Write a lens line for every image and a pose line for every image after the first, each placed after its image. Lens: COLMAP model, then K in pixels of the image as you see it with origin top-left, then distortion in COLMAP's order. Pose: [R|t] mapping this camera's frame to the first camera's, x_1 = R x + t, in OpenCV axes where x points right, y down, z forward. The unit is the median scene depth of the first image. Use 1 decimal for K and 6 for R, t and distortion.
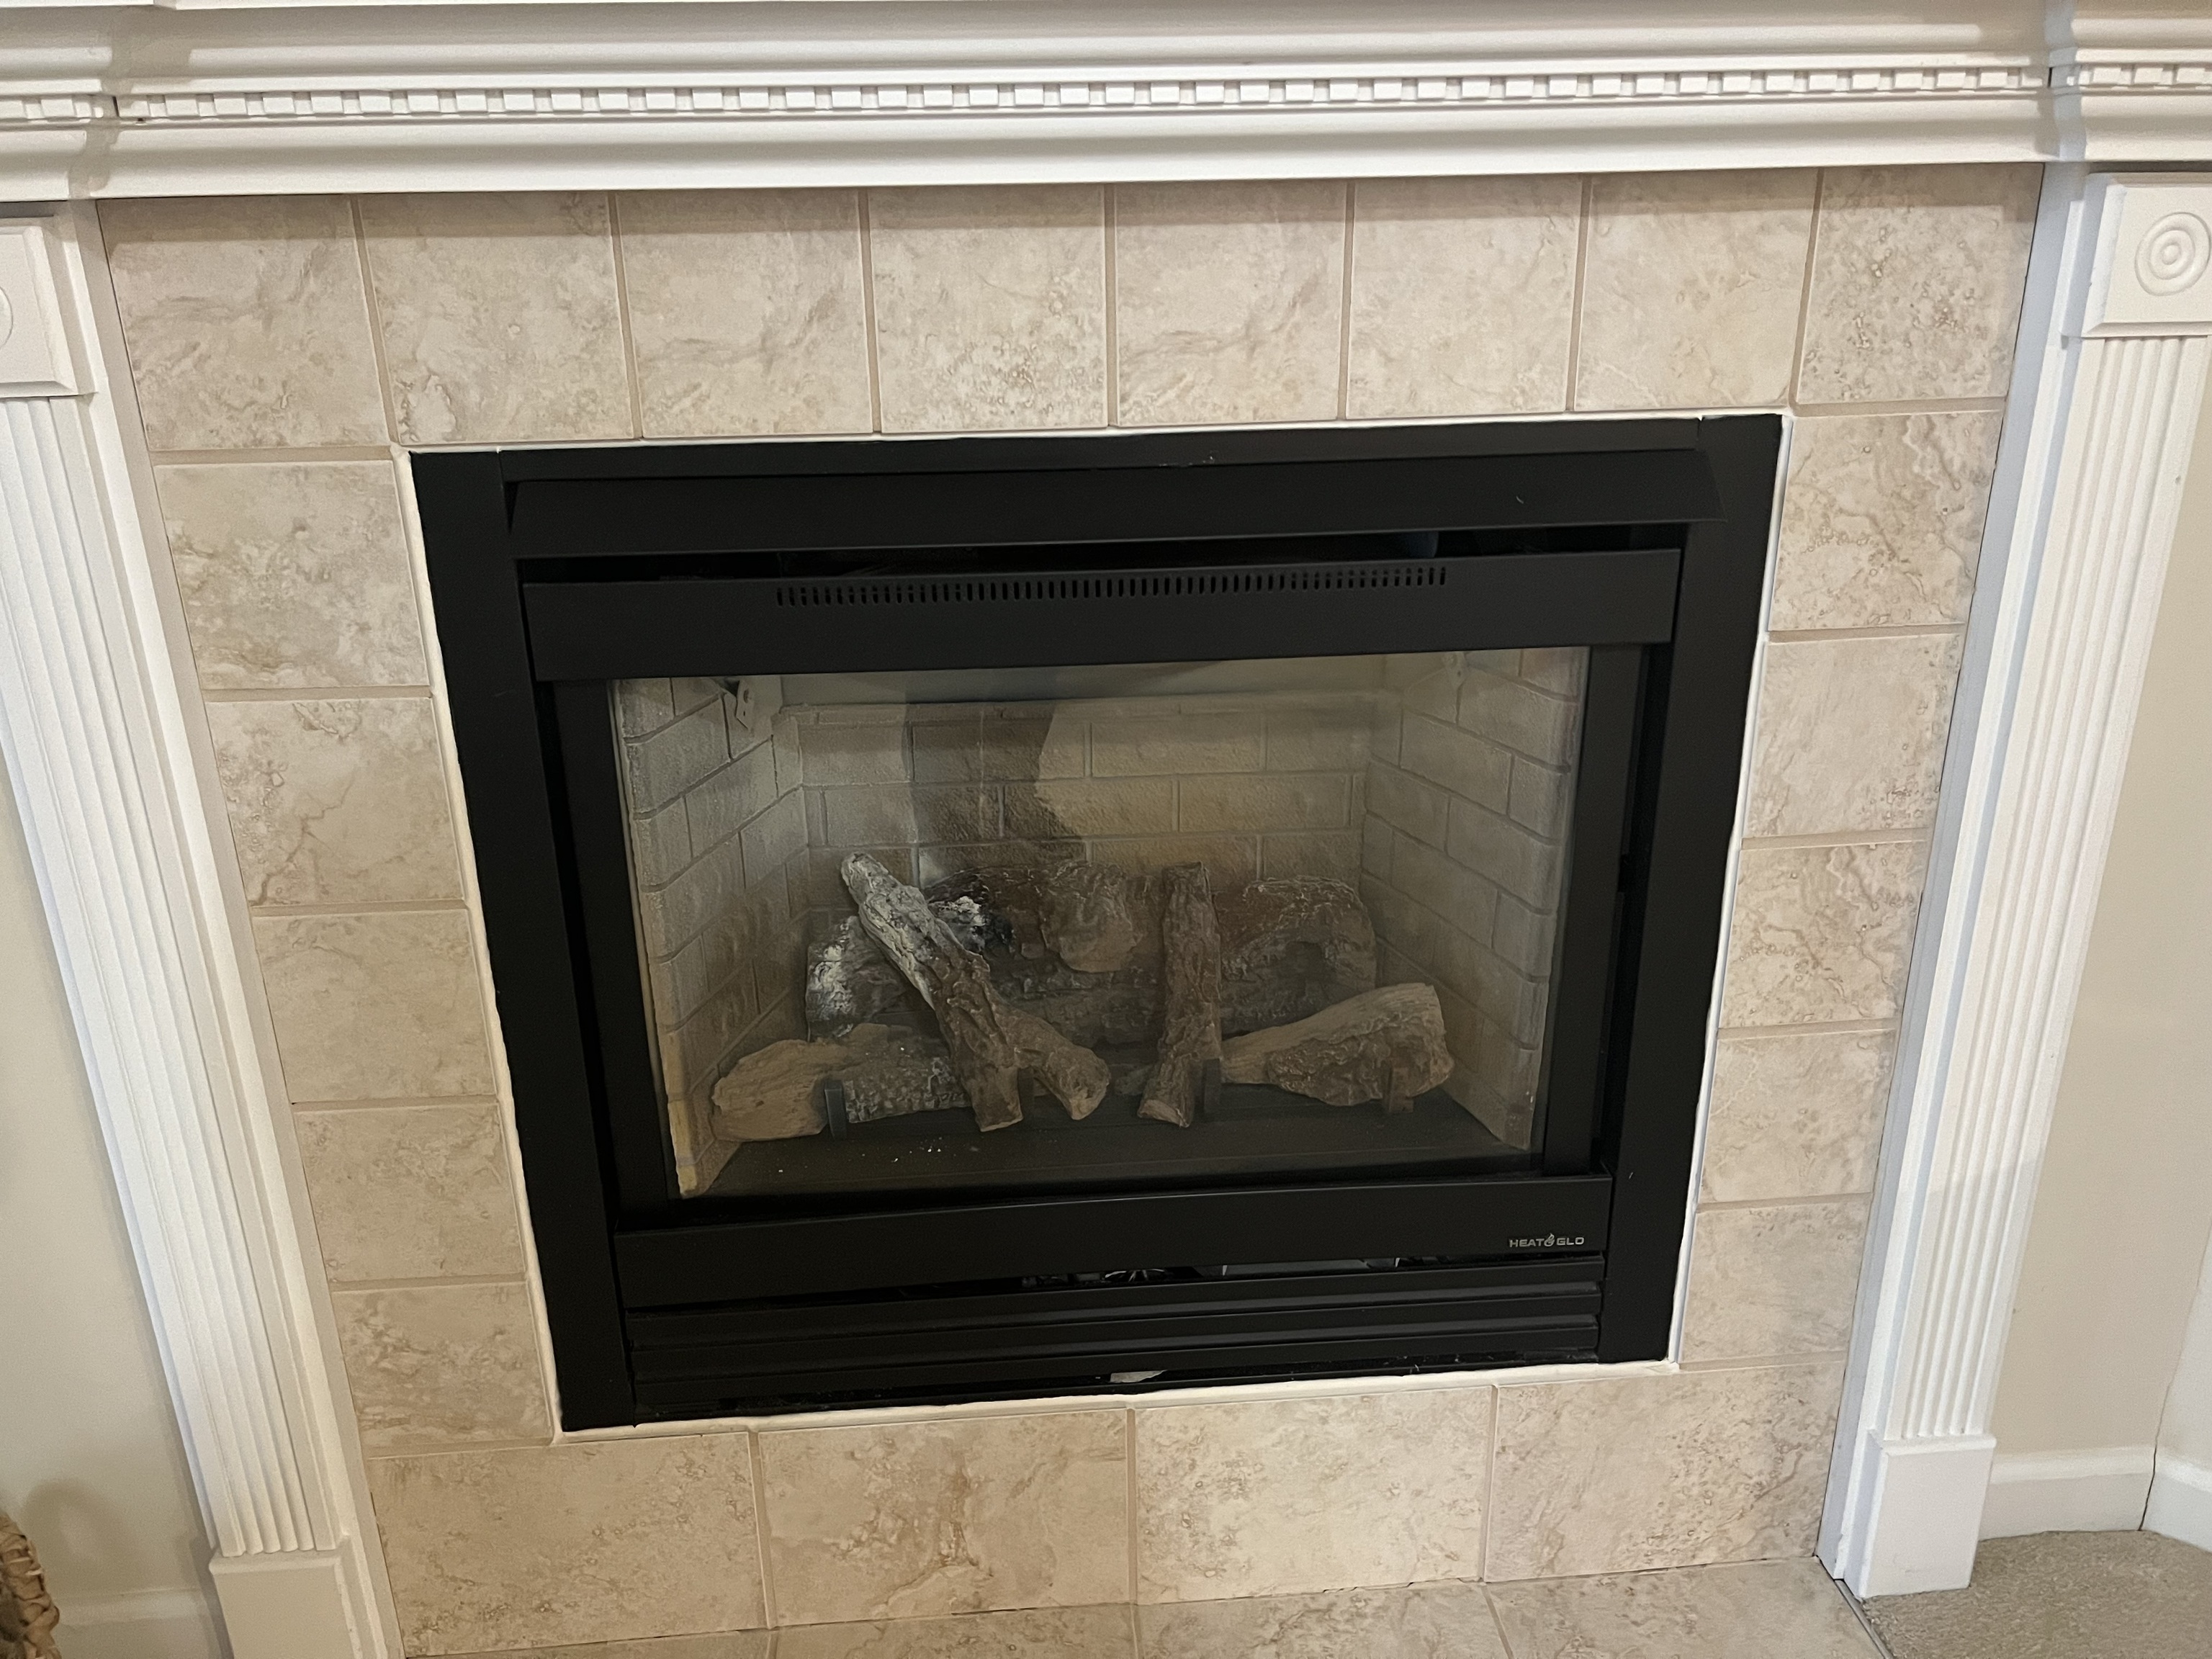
lens RADIAL K [[1633.4, 0, 1118.7], [0, 1633.4, 840.1], [0, 0, 1]] dist [0.085960, -0.110225]
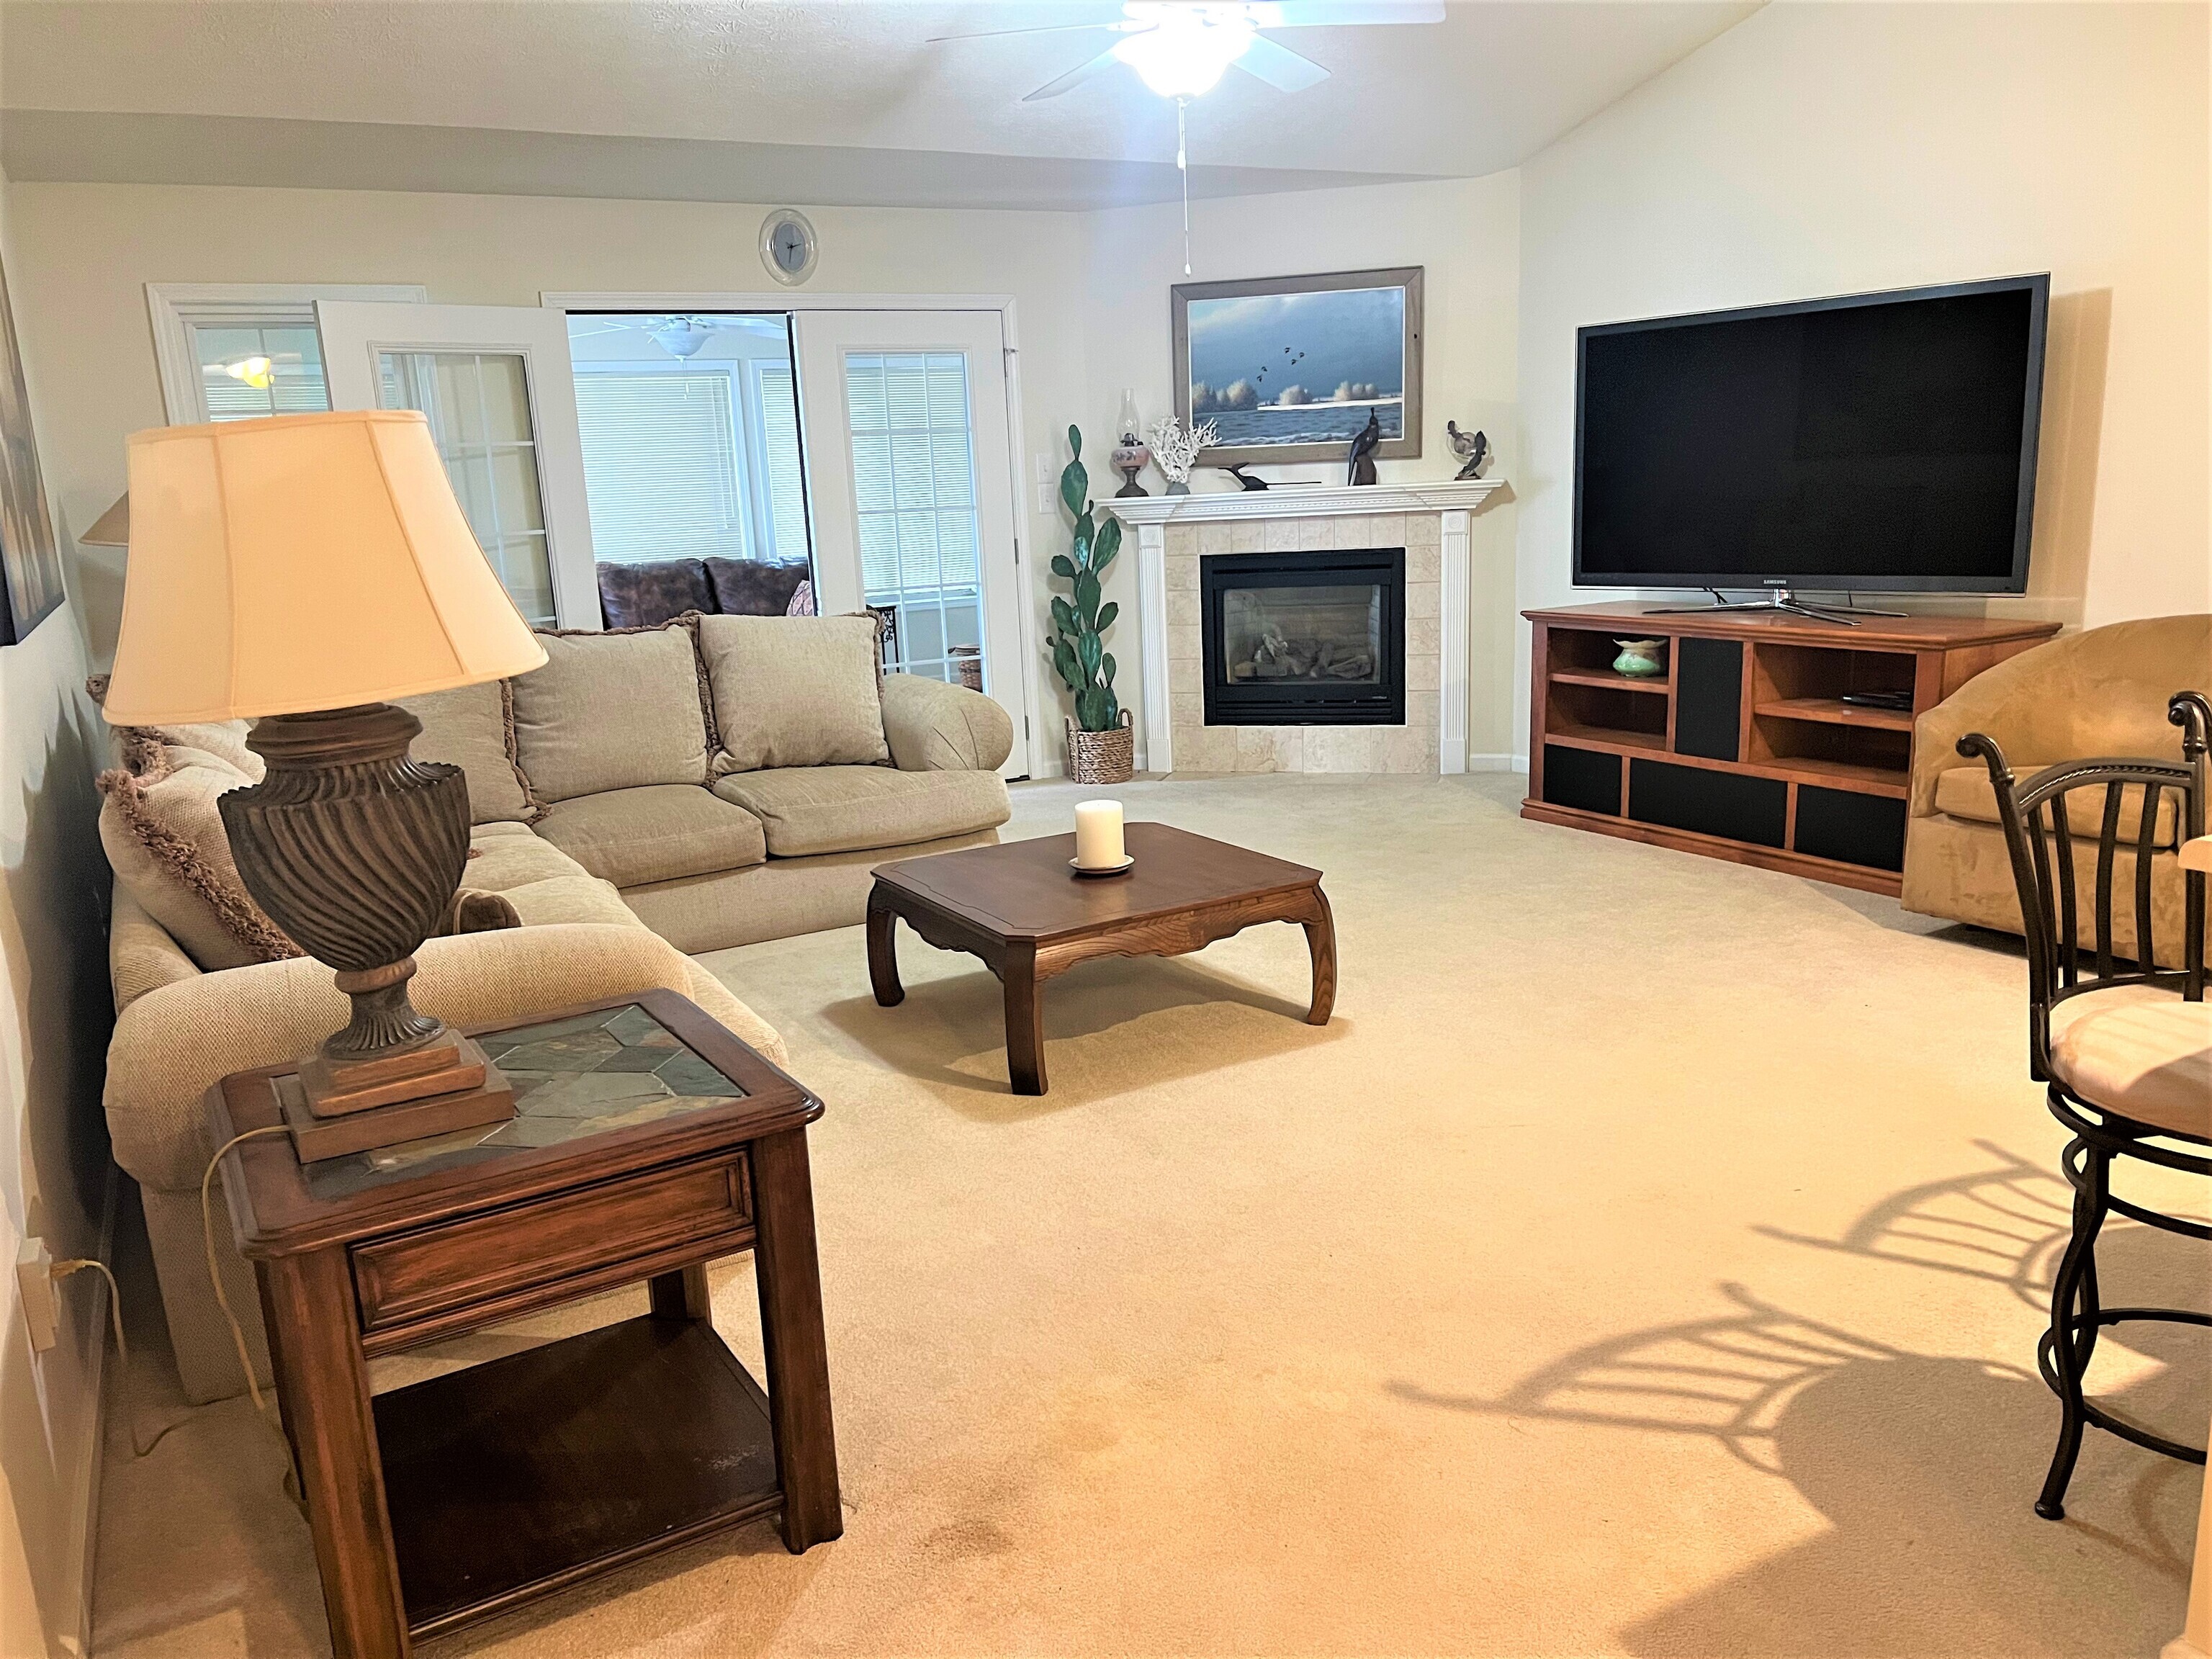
lens RADIAL K [[1633.4, 0, 1118.7], [0, 1633.4, 840.1], [0, 0, 1]] dist [0.085960, -0.110225]
pose [[0.926749, 0.057406, -0.371269, 1.649443], [-0.101873, 0.989629, -0.101274, 1.478844], [0.361604, 0.131678, 0.922986, -4.660355]]
